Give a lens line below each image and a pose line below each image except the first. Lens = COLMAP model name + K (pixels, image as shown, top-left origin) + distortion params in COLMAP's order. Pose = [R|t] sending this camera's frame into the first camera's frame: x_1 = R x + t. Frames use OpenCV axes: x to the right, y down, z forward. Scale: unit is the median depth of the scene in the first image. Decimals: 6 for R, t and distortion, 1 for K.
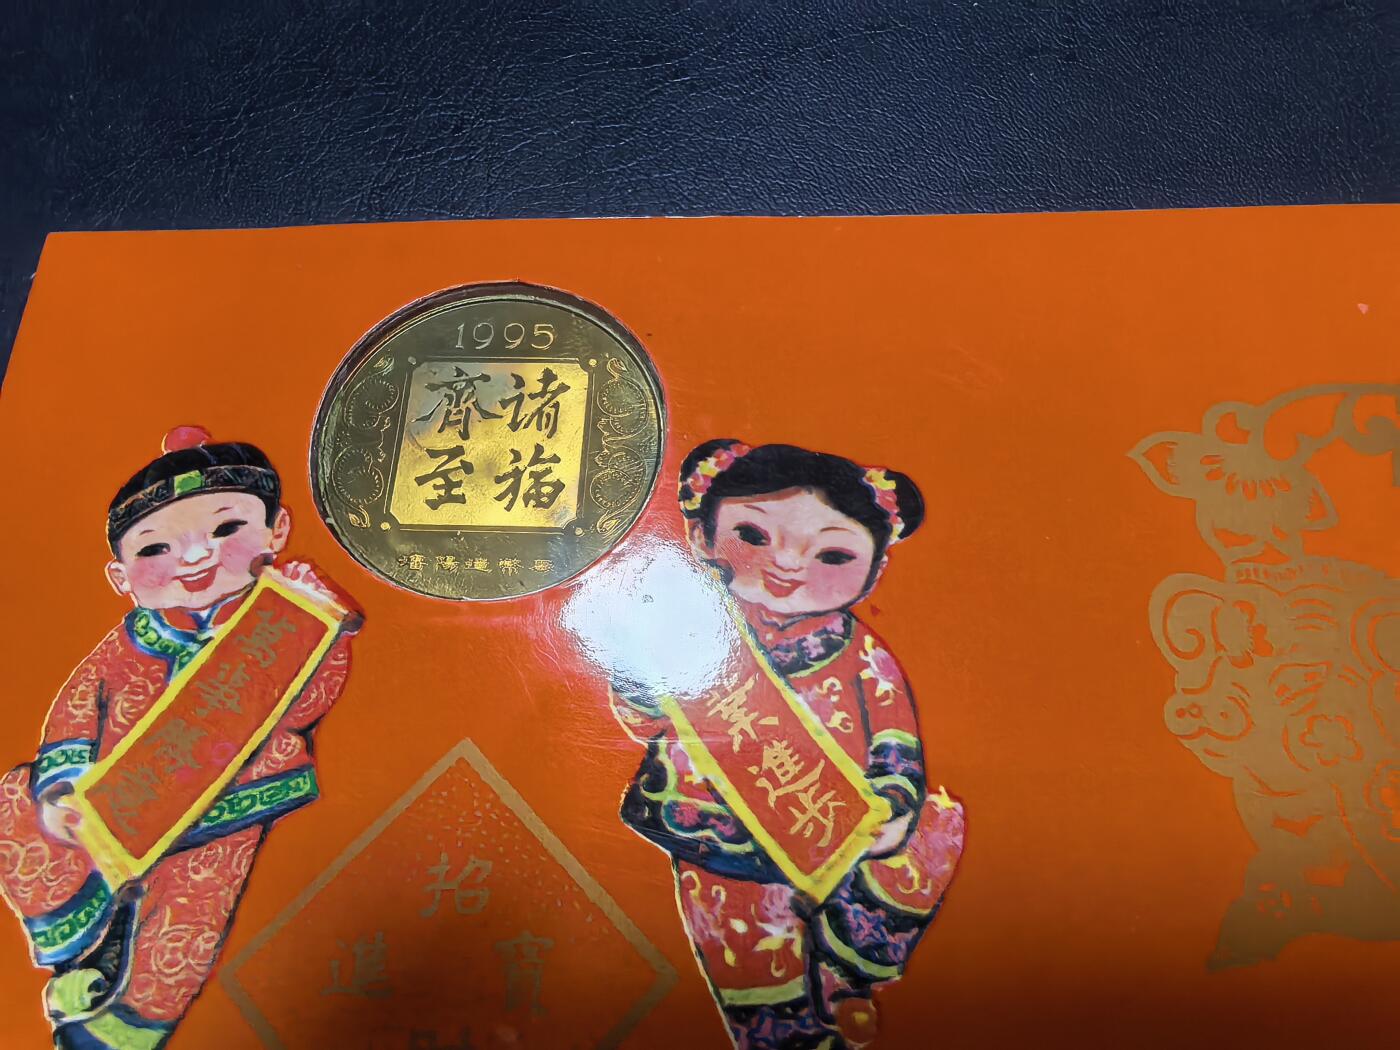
lens RADIAL K [[1025.4, 0, 694.5], [0, 1025.4, 530.9], [0, 0, 1]] dist [-0.001182, -0.007755]
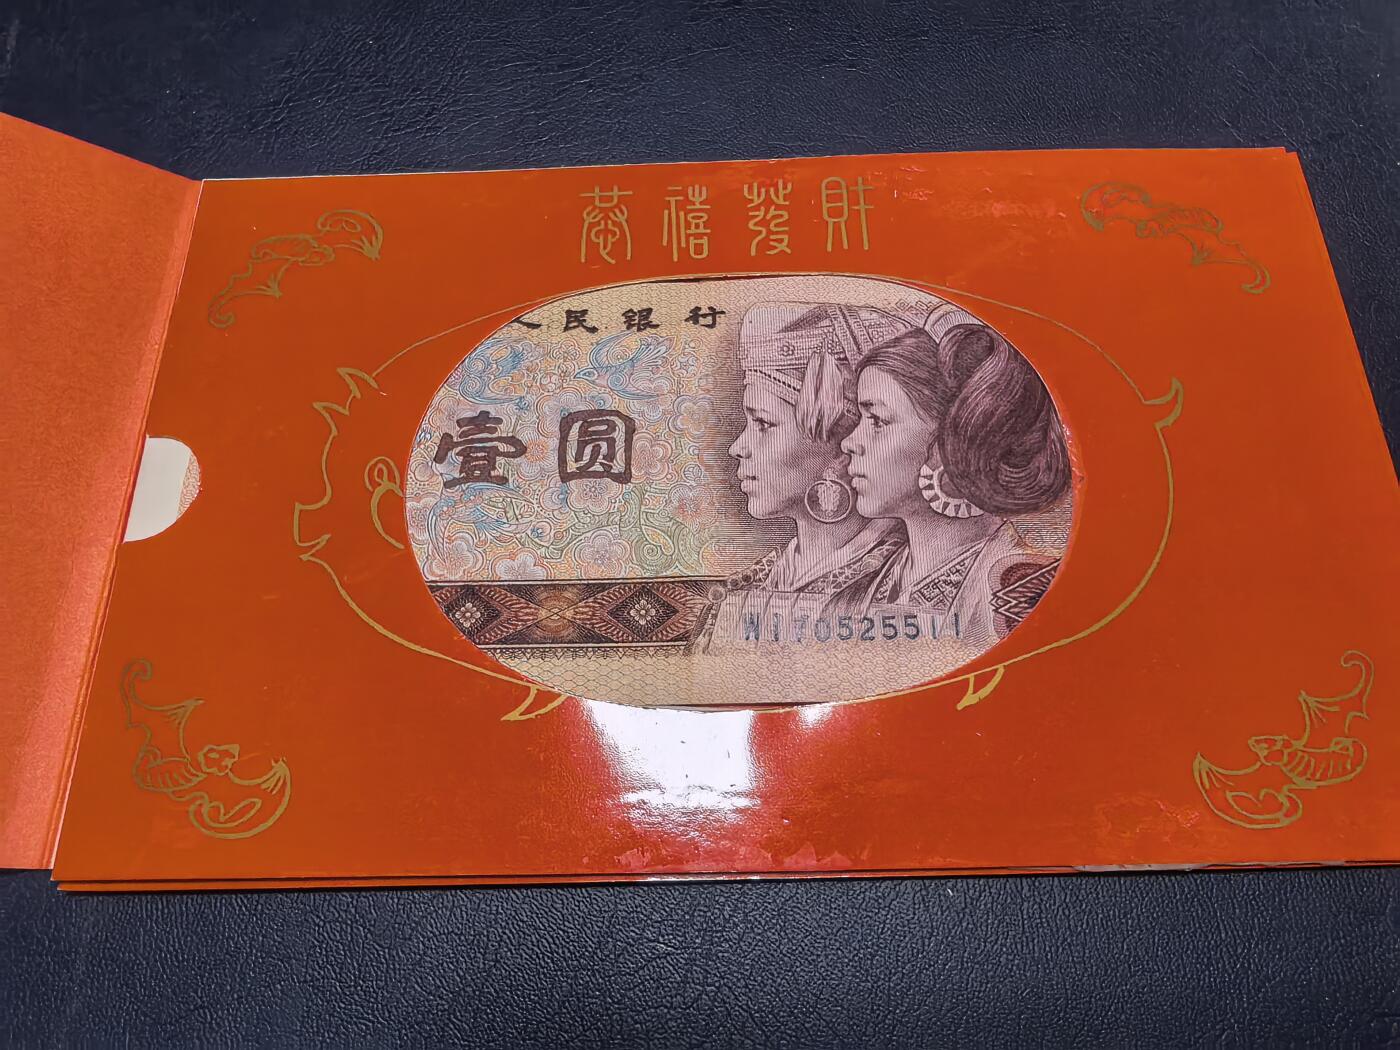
lens RADIAL K [[1025.4, 0, 694.5], [0, 1025.4, 530.9], [0, 0, 1]] dist [-0.001182, -0.007755]
pose [[0.999790, 0.009959, -0.017918, 0.240731], [-0.010073, 0.999930, -0.006282, 0.279977], [0.017854, 0.006461, 0.999820, -0.609001]]
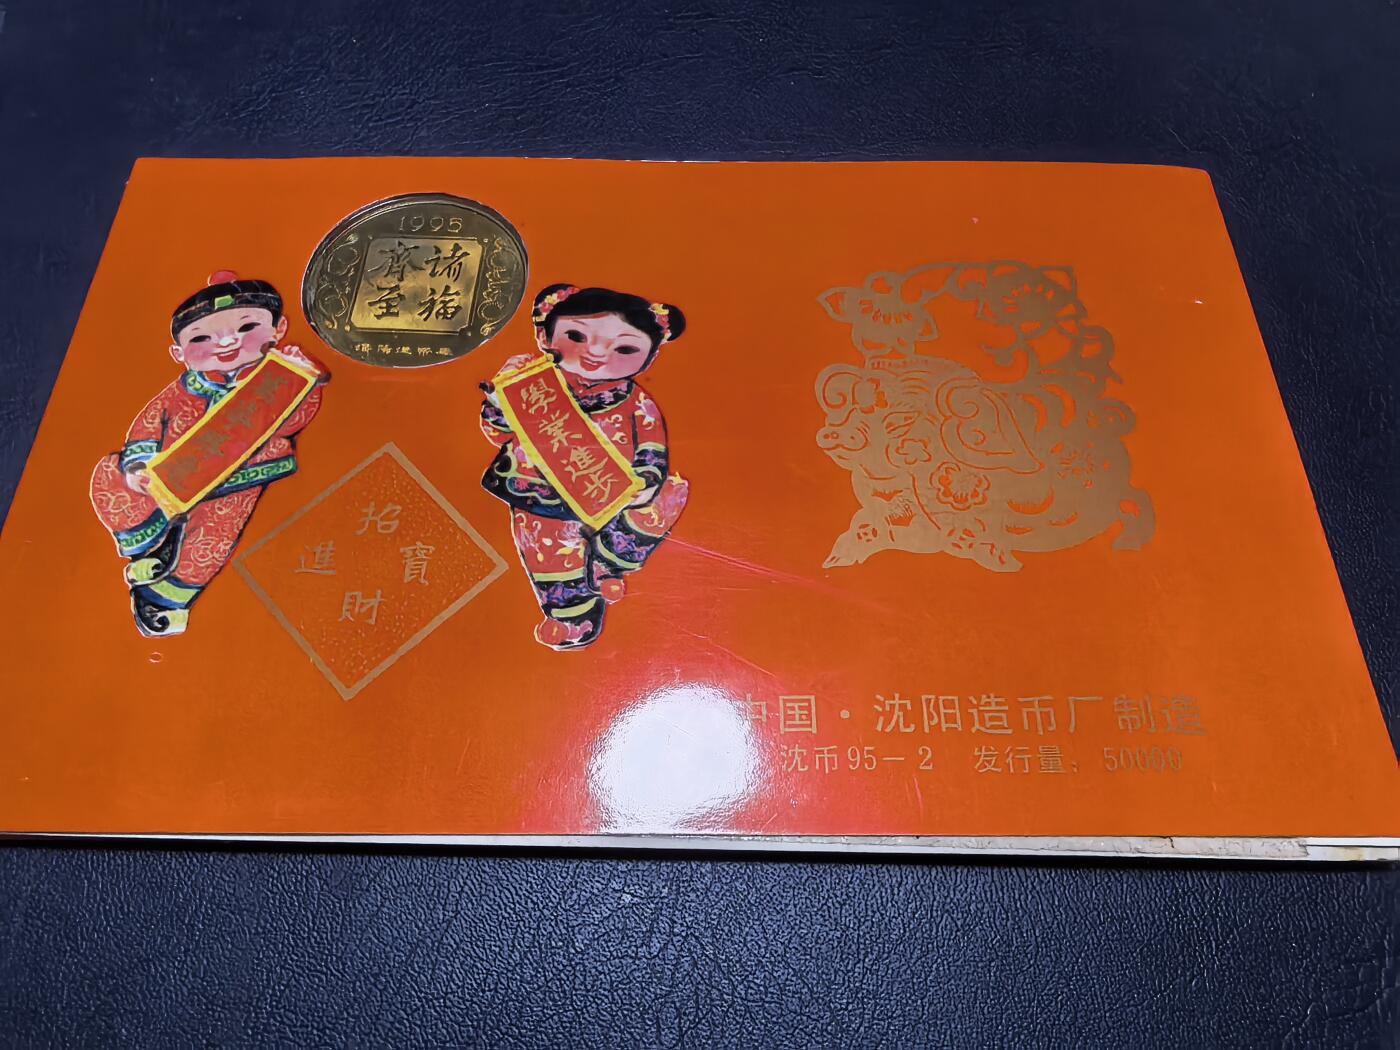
lens RADIAL K [[1025.4, 0, 694.5], [0, 1025.4, 530.9], [0, 0, 1]] dist [-0.001182, -0.007755]
pose [[0.999611, 0.021891, 0.017271, 0.232130], [-0.020449, 0.996615, -0.079629, 0.454149], [-0.018956, 0.079245, 0.996675, -0.613009]]
